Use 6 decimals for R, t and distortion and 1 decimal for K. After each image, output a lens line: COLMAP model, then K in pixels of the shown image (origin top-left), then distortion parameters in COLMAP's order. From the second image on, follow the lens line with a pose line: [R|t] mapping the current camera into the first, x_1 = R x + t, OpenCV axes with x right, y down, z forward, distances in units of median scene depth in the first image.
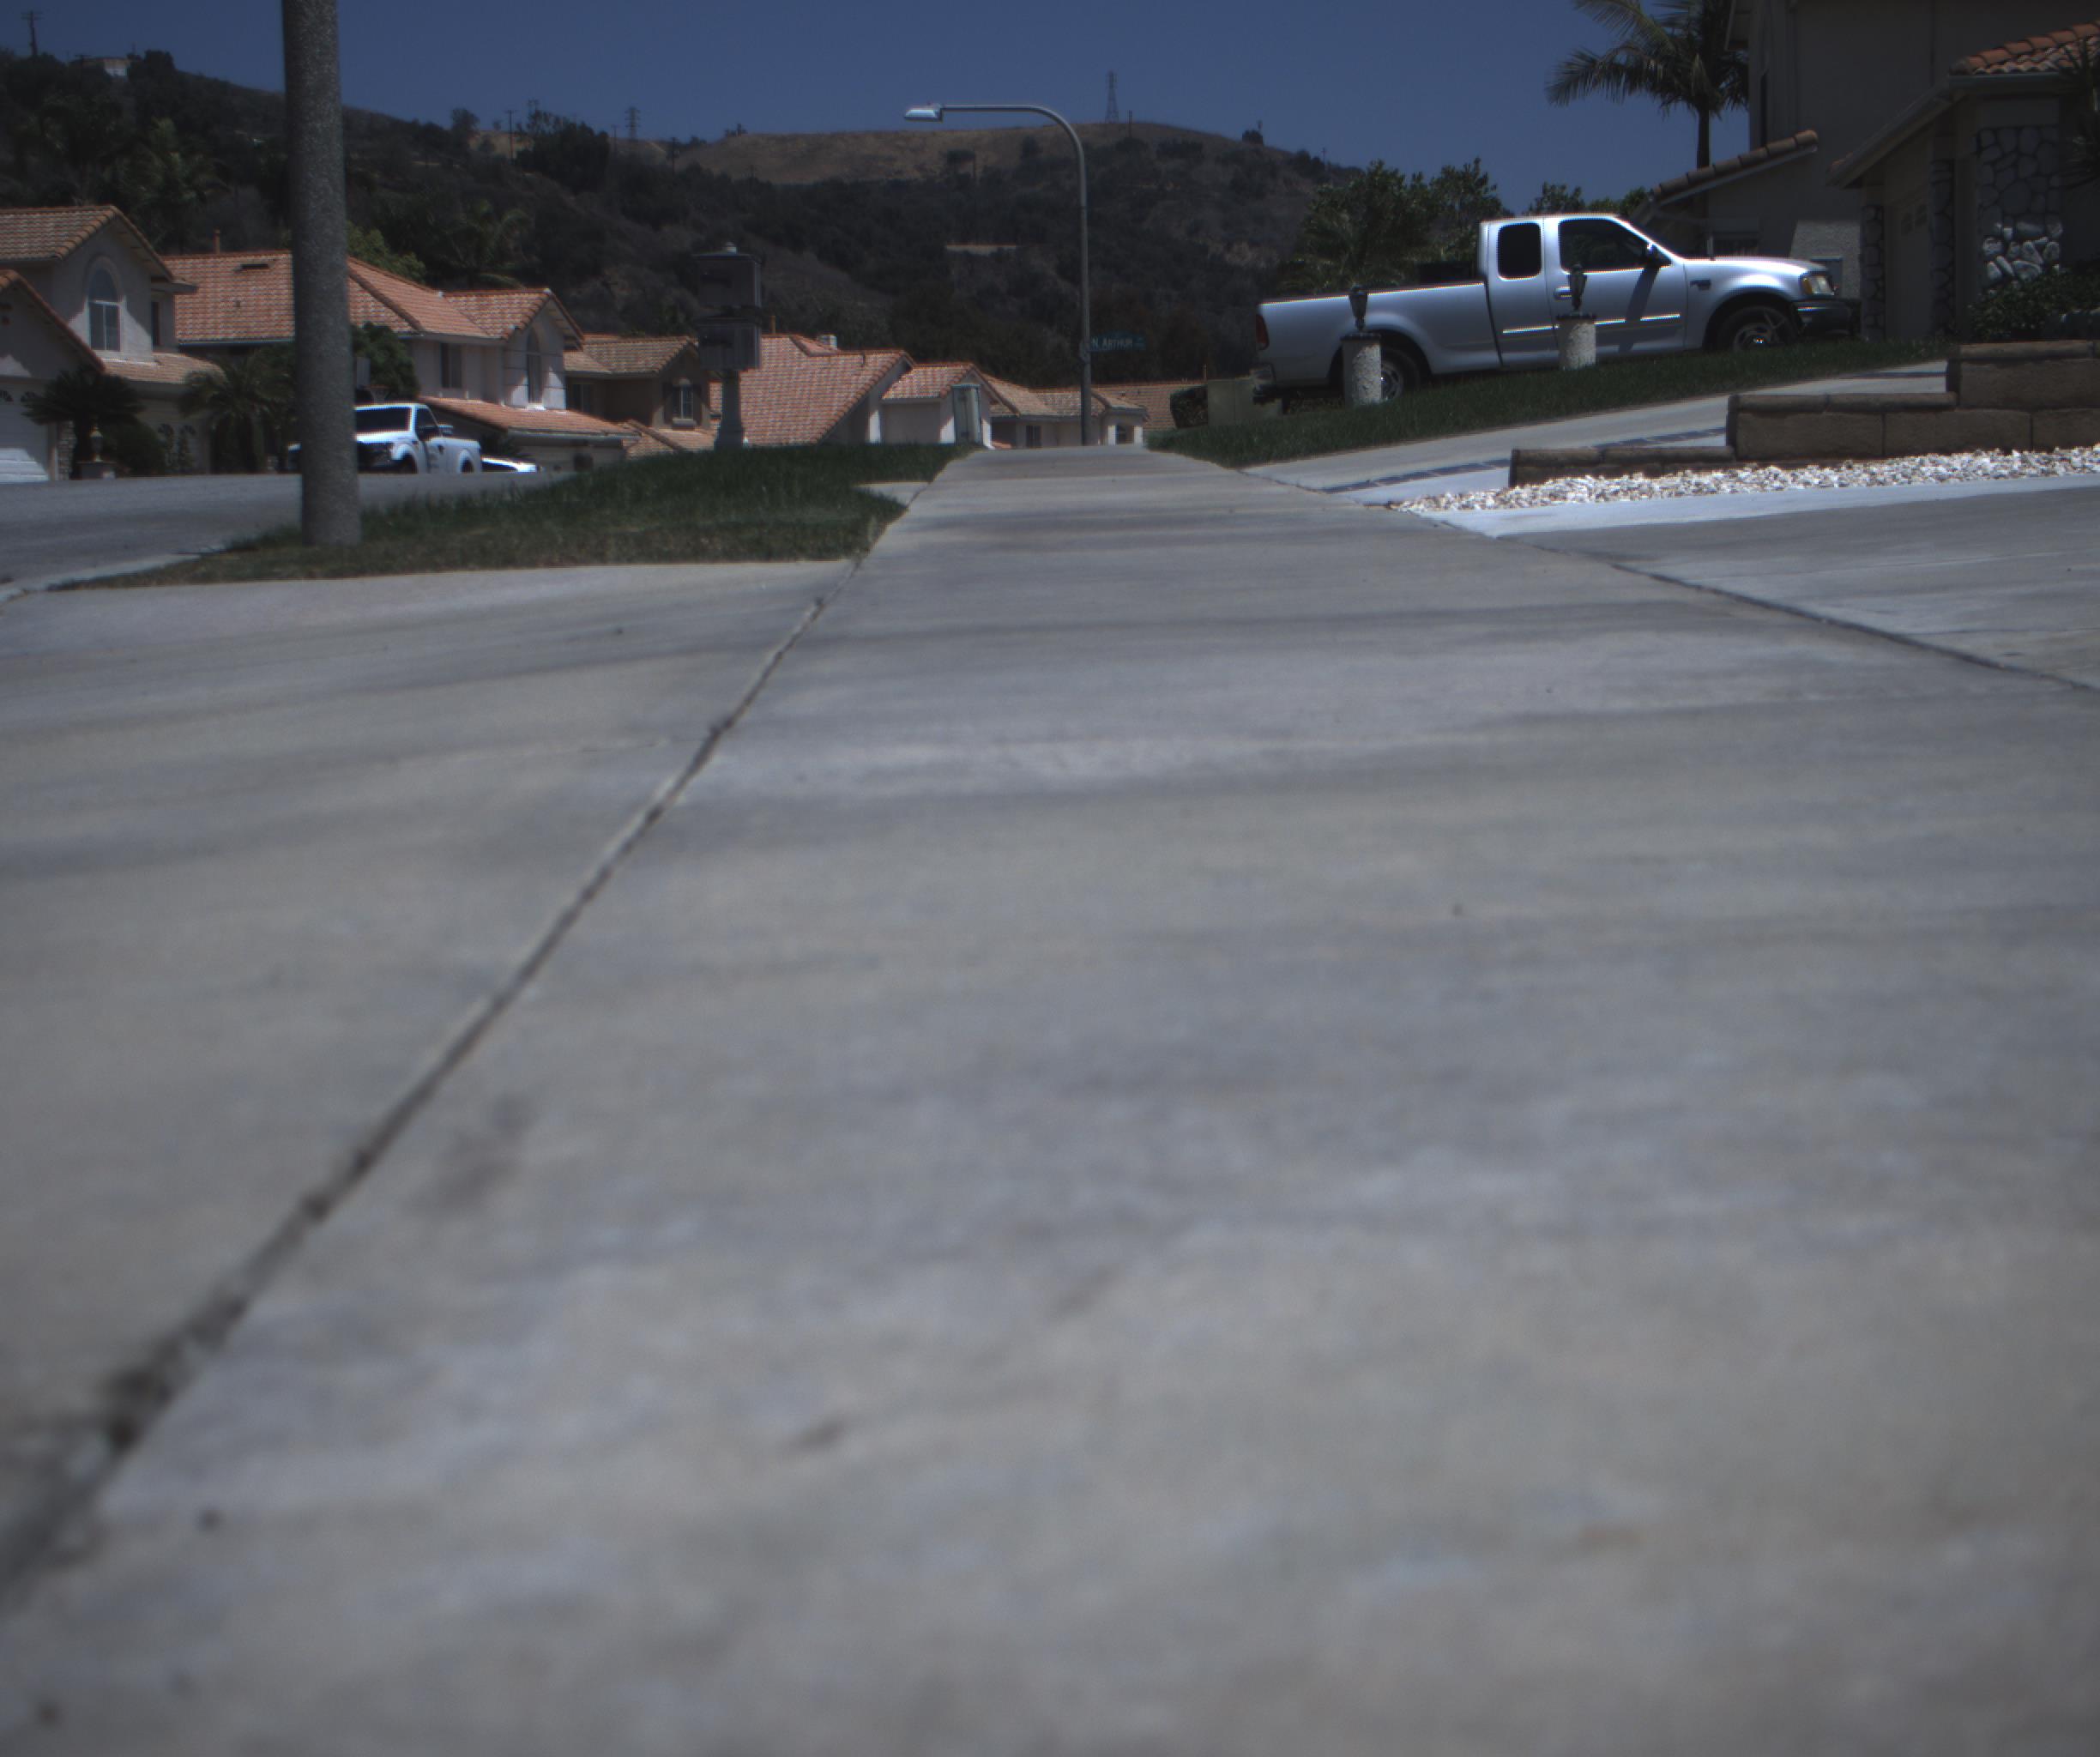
lens RADIAL K [[3917.5, 0, 1027.2], [0, 3917.5, 843.3], [0, 0, 1]] dist [-0.173430, 0.902732]
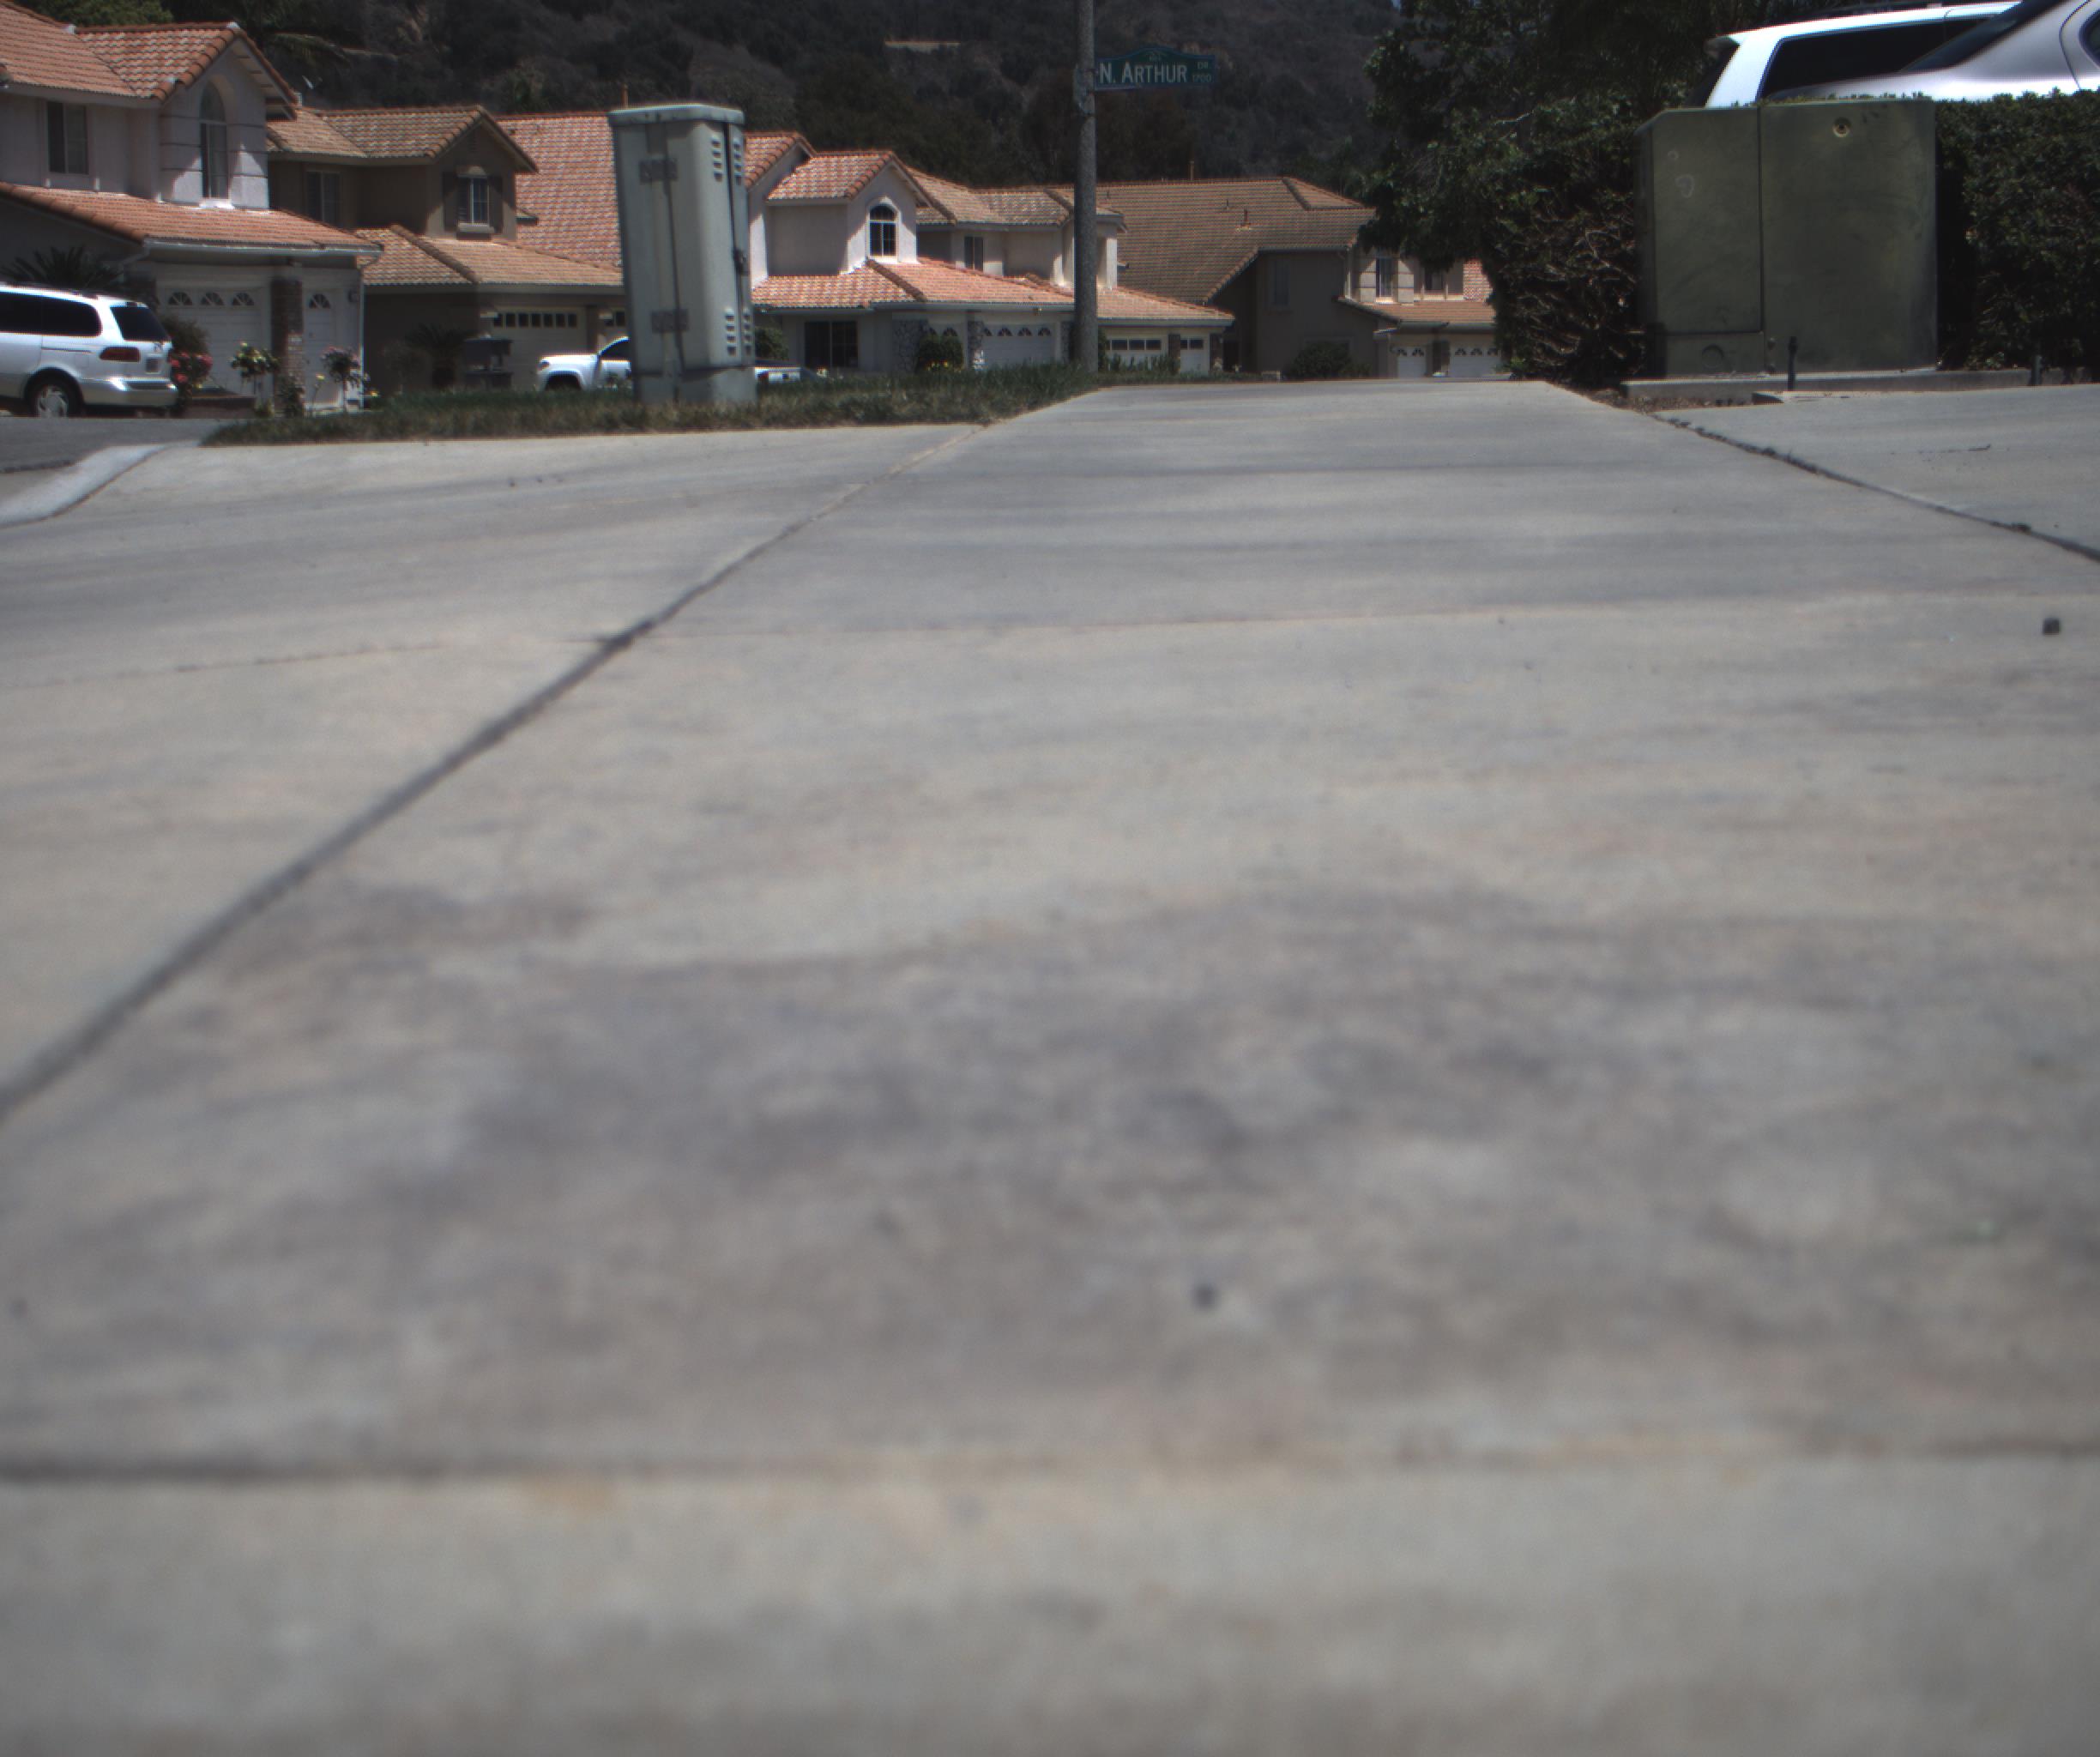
lens RADIAL K [[3917.5, 0, 1027.2], [0, 3917.5, 843.3], [0, 0, 1]] dist [-0.173430, 0.902732]
pose [[0.999840, 0.007803, 0.016087, 0.000992], [-0.008584, 0.998761, 0.049027, -0.043034], [-0.015685, -0.049158, 0.998668, 0.386720]]
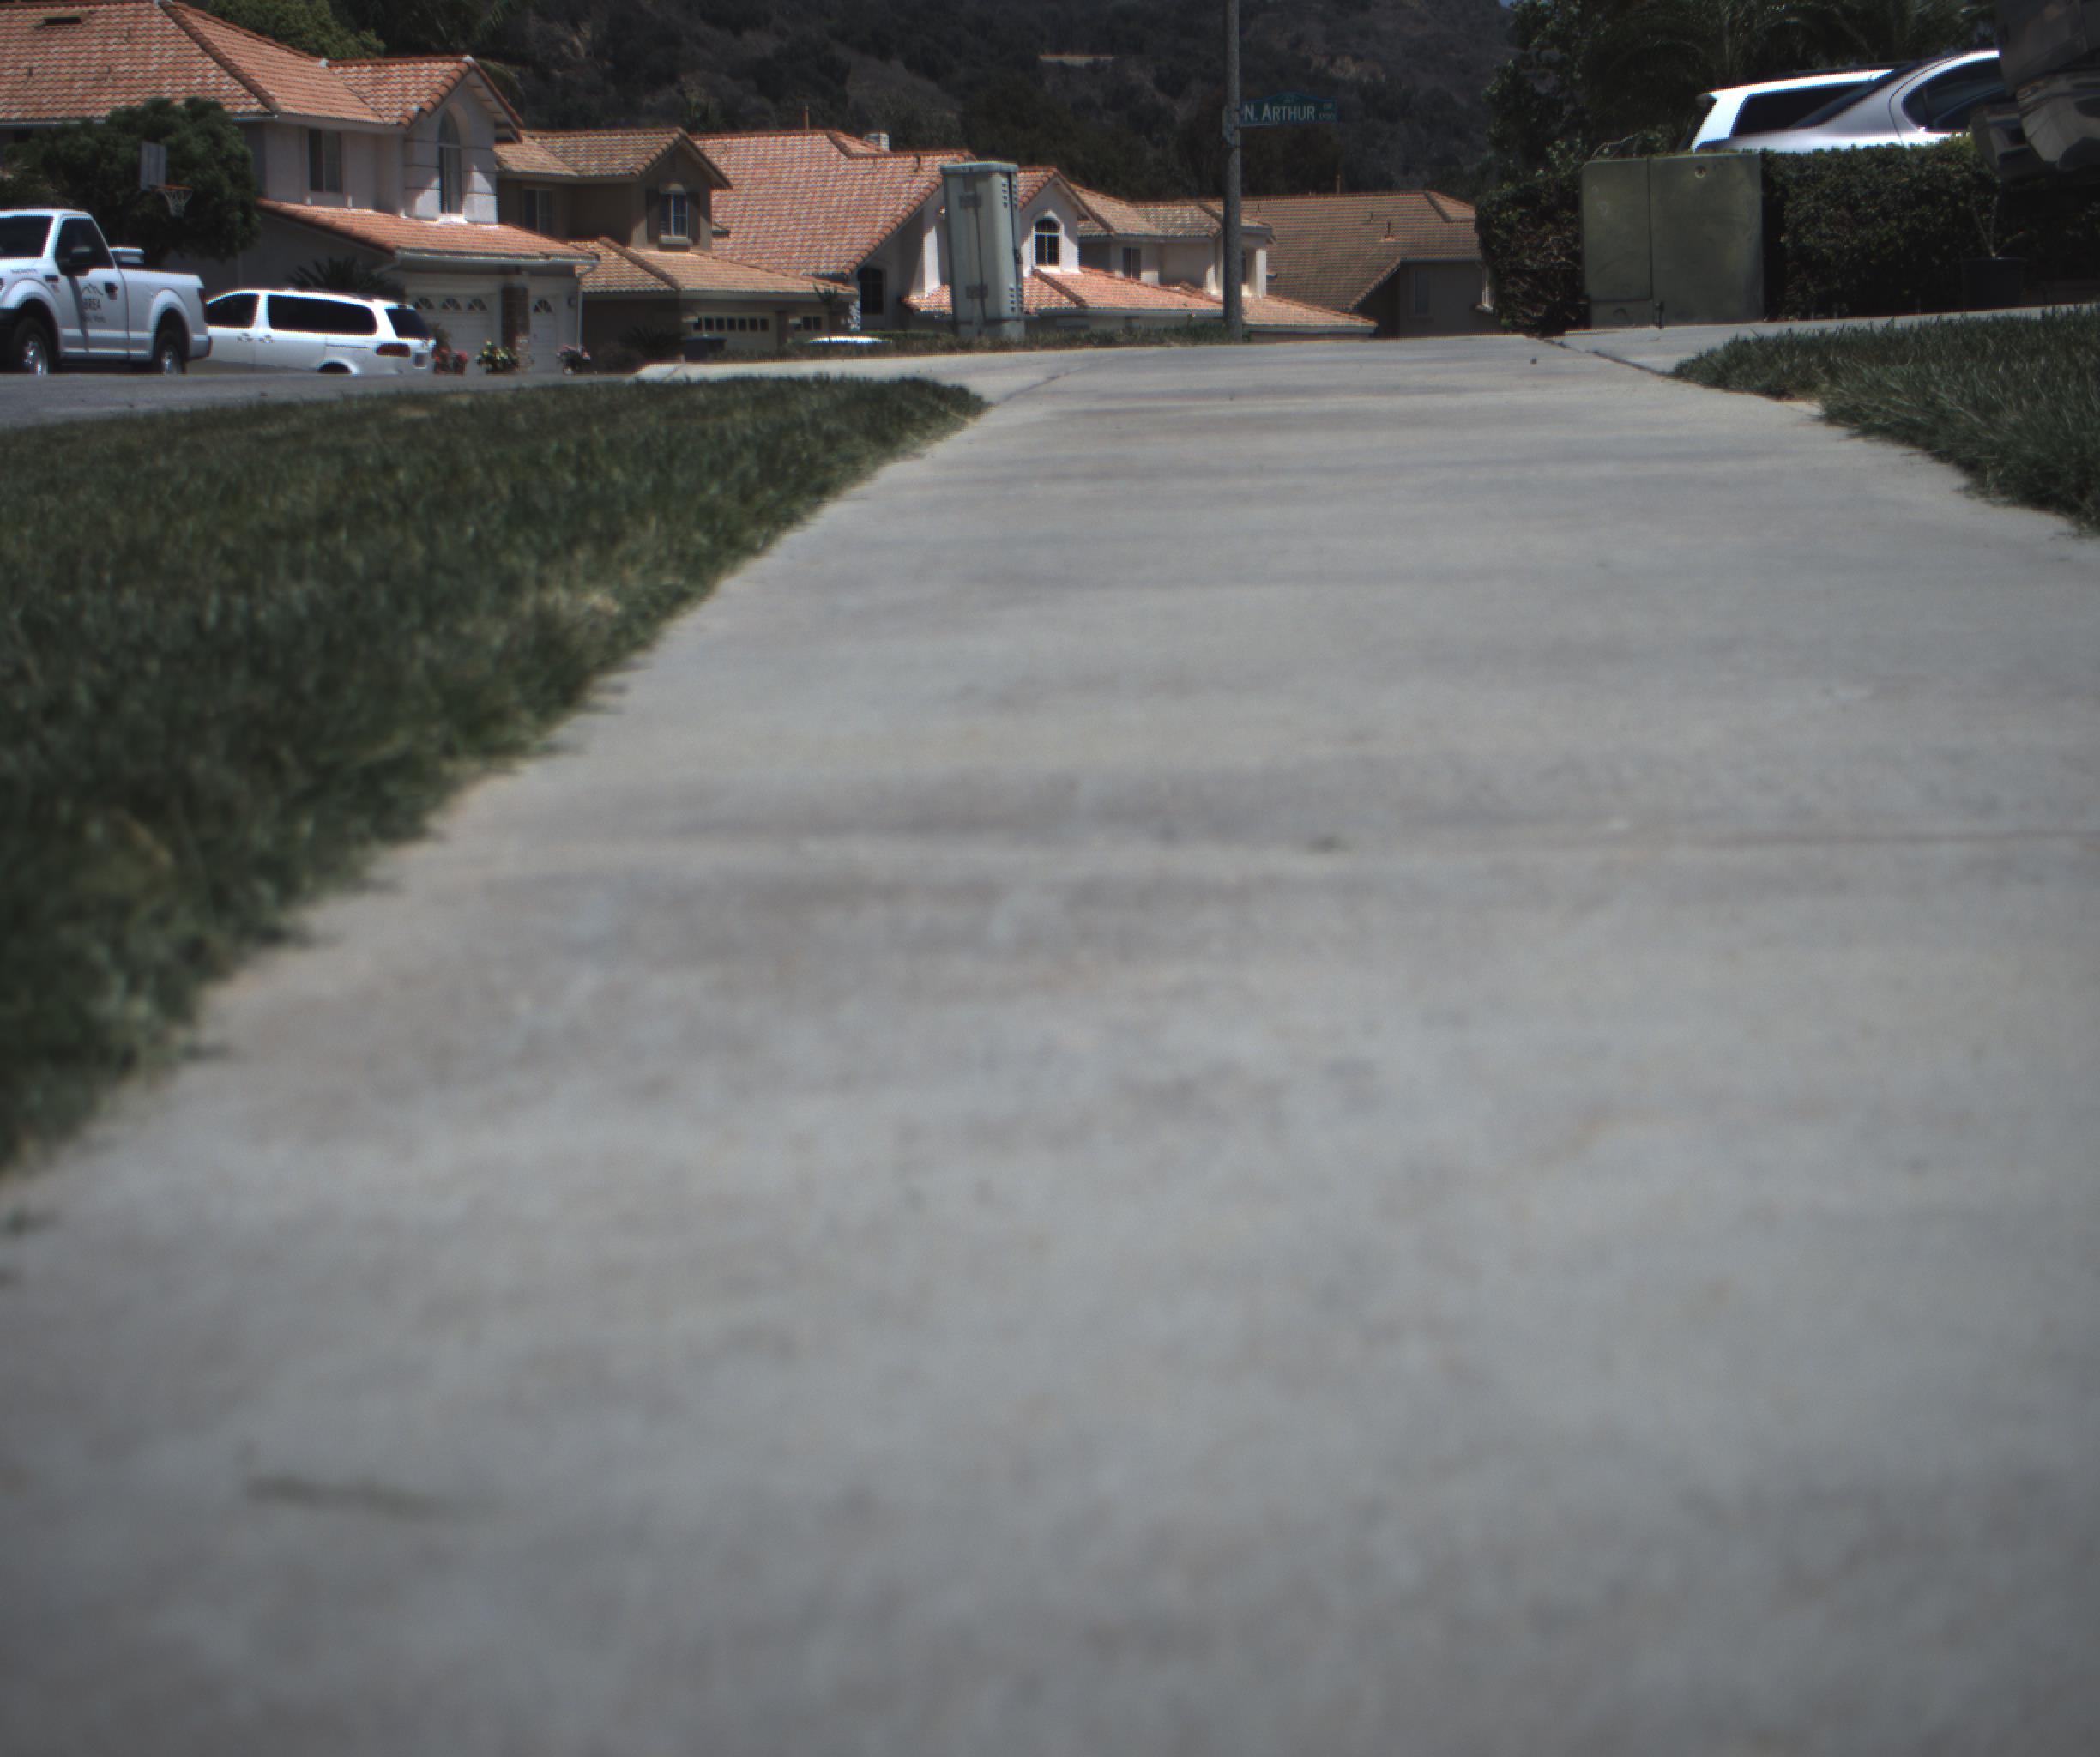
lens RADIAL K [[3917.5, 0, 1027.2], [0, 3917.5, 843.3], [0, 0, 1]] dist [-0.173430, 0.902732]
pose [[0.999683, 0.011177, -0.022569, -0.000728], [-0.010124, 0.998879, 0.046244, -0.034252], [0.023061, -0.046001, 0.998675, 0.307601]]
